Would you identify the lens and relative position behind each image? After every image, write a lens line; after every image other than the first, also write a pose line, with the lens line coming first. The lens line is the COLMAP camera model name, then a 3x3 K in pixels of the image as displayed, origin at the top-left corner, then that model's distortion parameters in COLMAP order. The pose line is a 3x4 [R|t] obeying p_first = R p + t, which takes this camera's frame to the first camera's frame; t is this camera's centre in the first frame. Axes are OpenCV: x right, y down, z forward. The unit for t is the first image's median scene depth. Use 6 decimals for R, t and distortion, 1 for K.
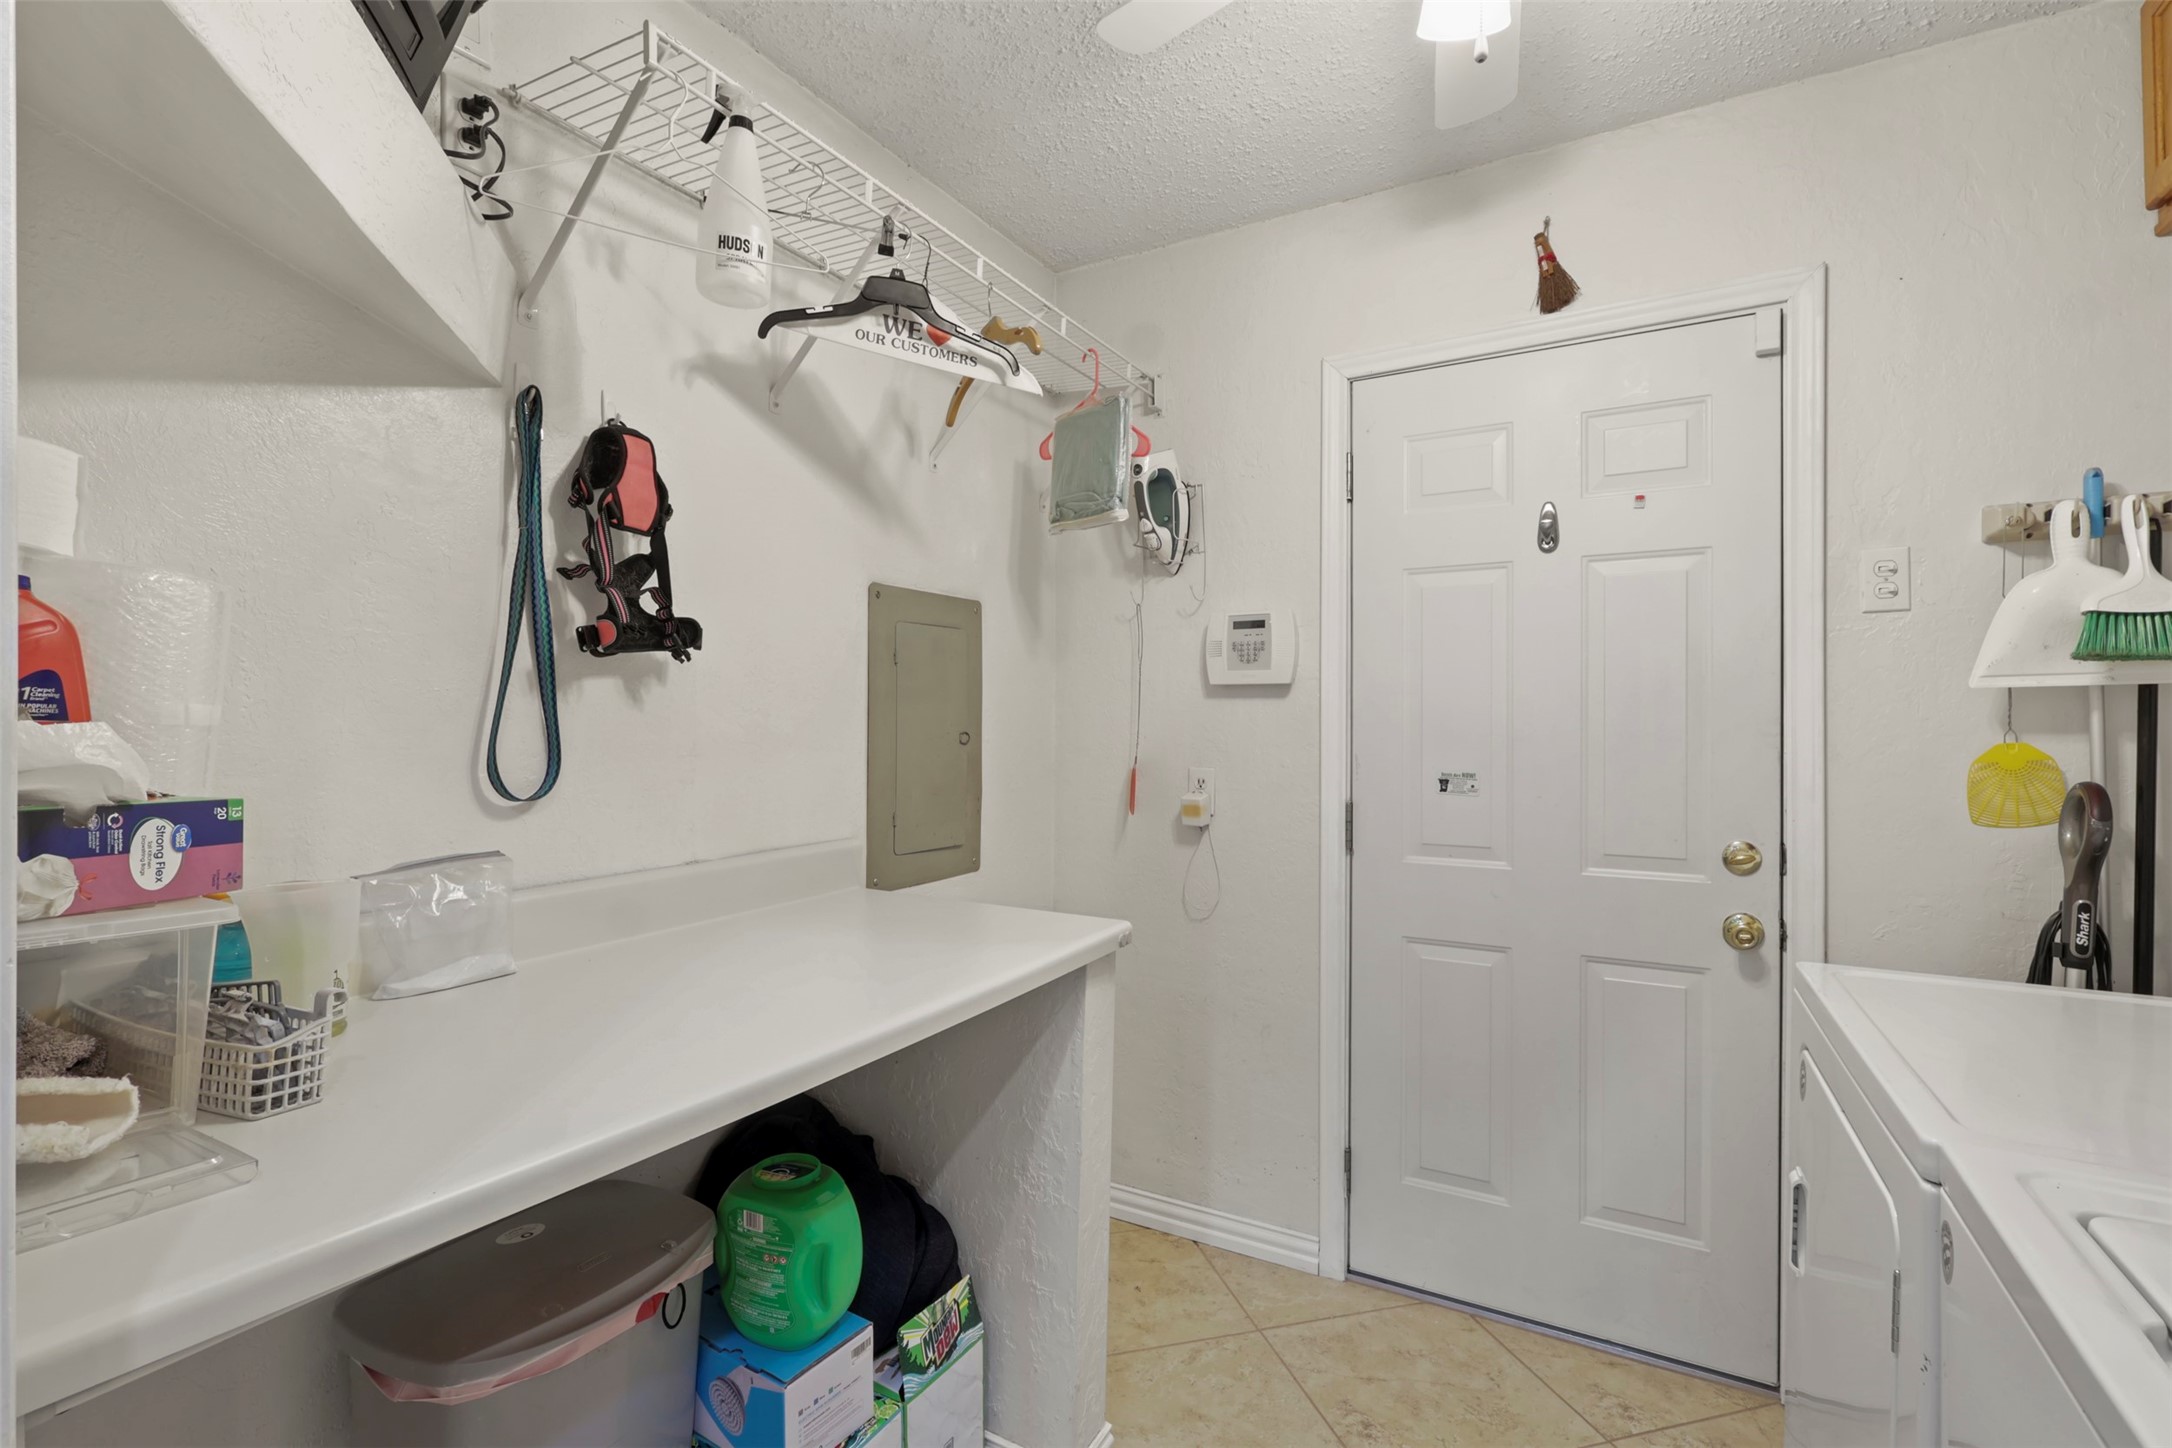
lens RADIAL K [[1004.9, 0, 1082.3], [0, 1004.9, 728.3], [0, 0, 1]] dist [-0.000237, 0.000164]
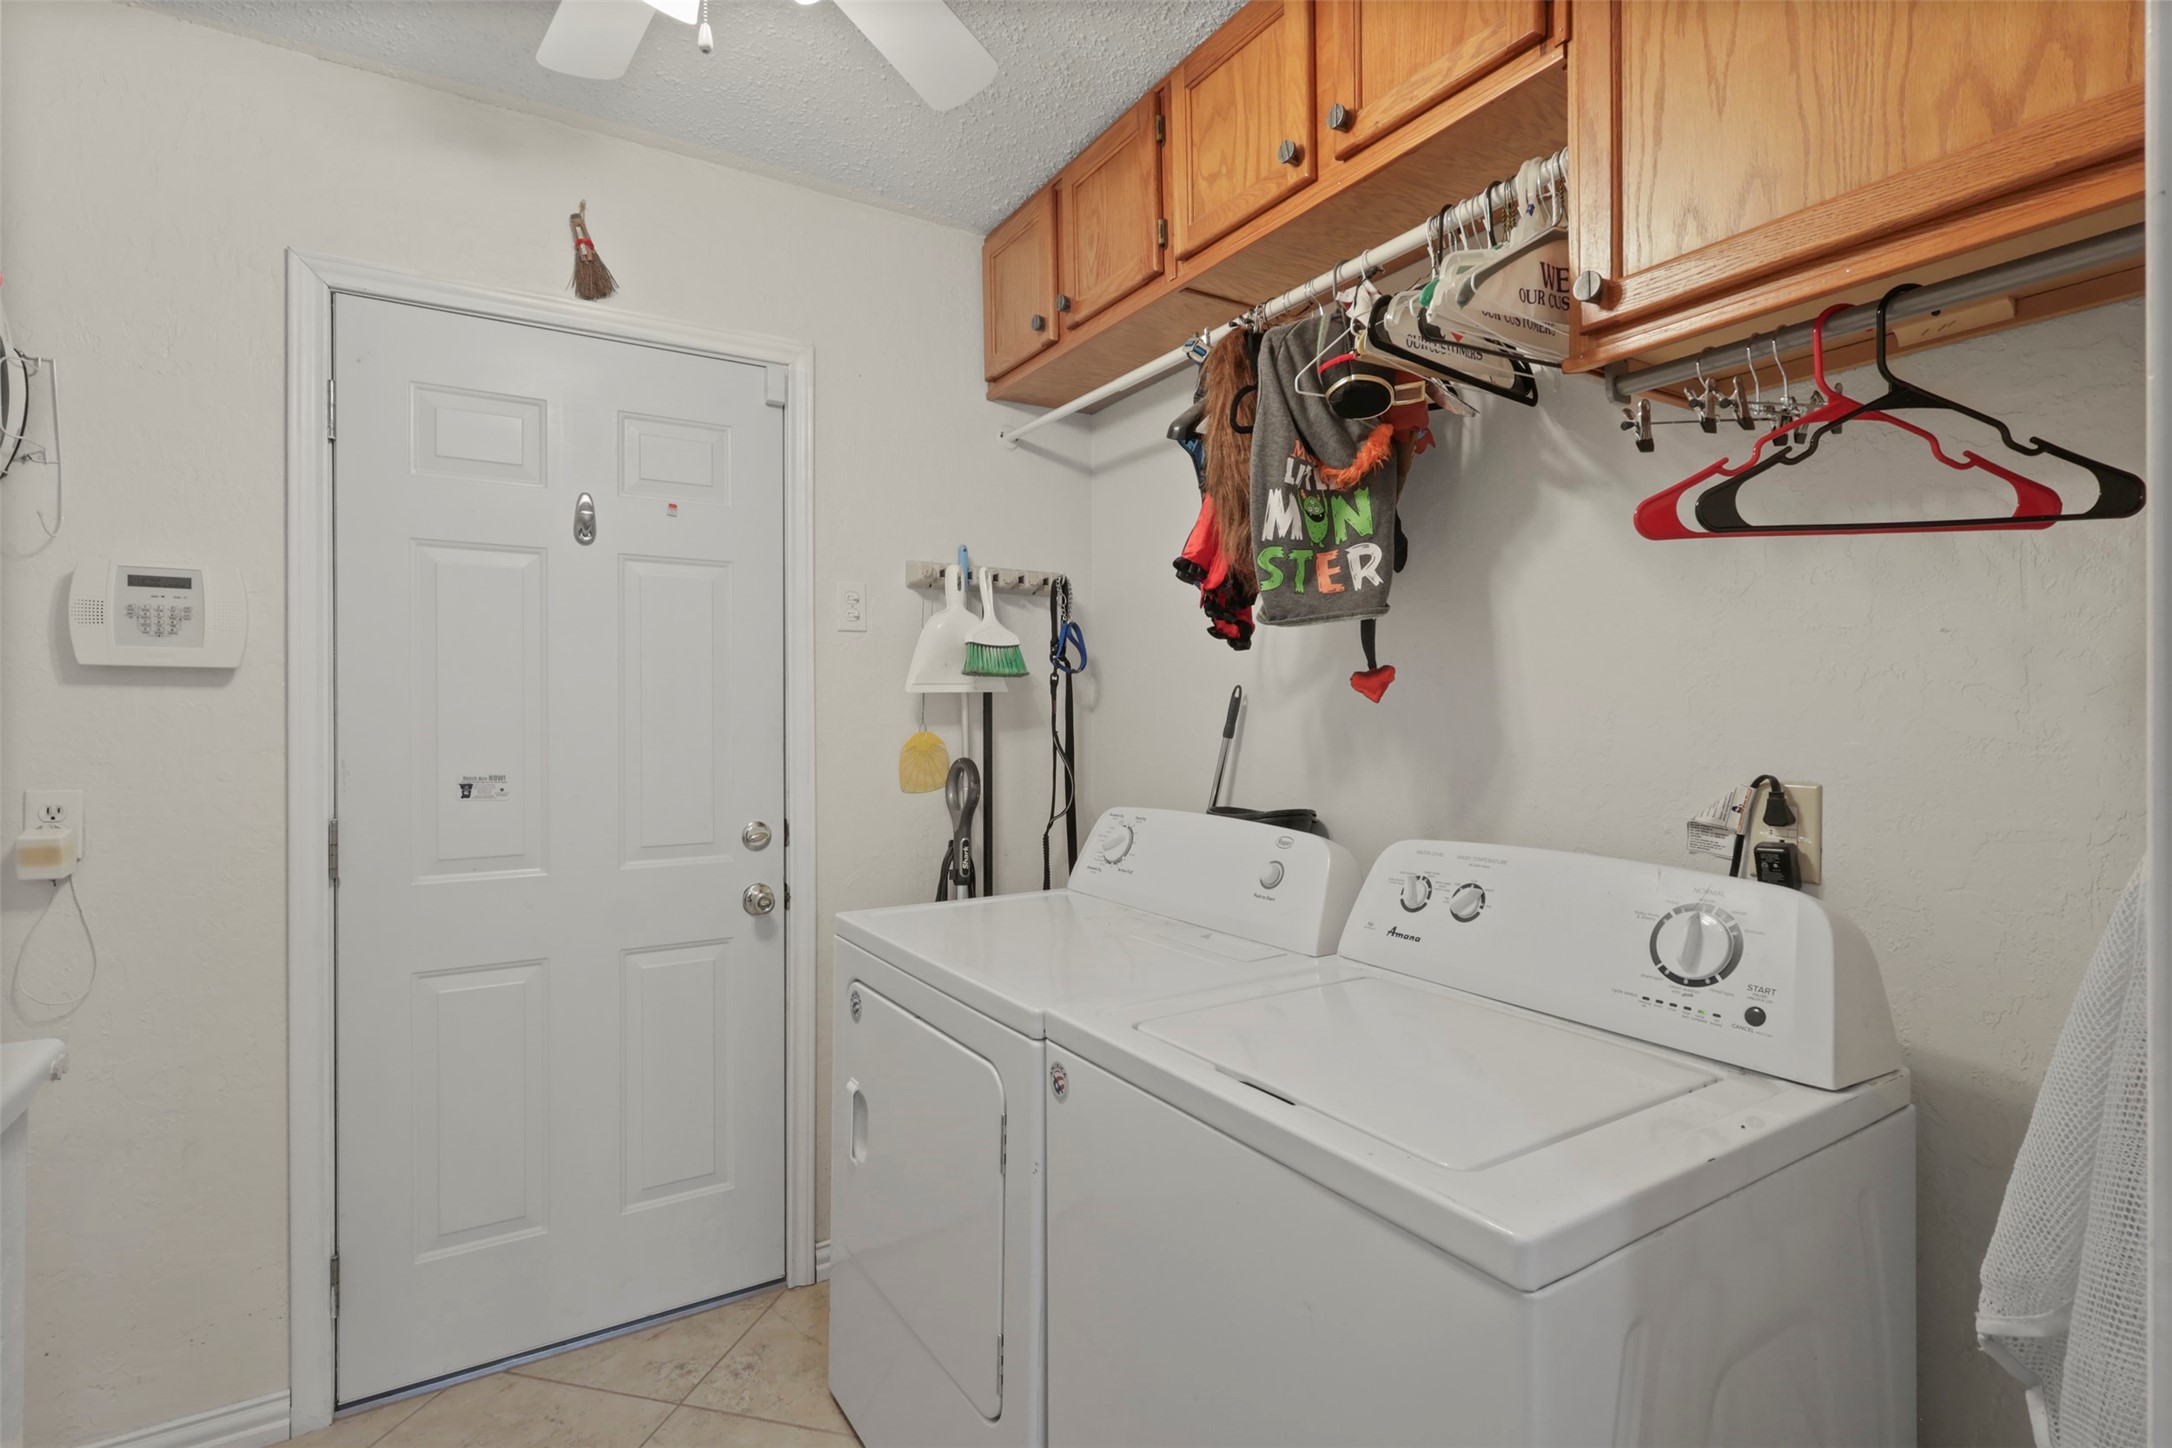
lens RADIAL K [[1003.5, 0, 1081.8], [0, 1003.5, 724.4], [0, 0, 1]] dist [-0.001912, -0.000234]
pose [[0.478005, -0.009929, 0.878301, -0.166902], [0.007683, 0.999945, 0.007122, -0.003939], [-0.878323, 0.003344, 0.478055, 0.114828]]
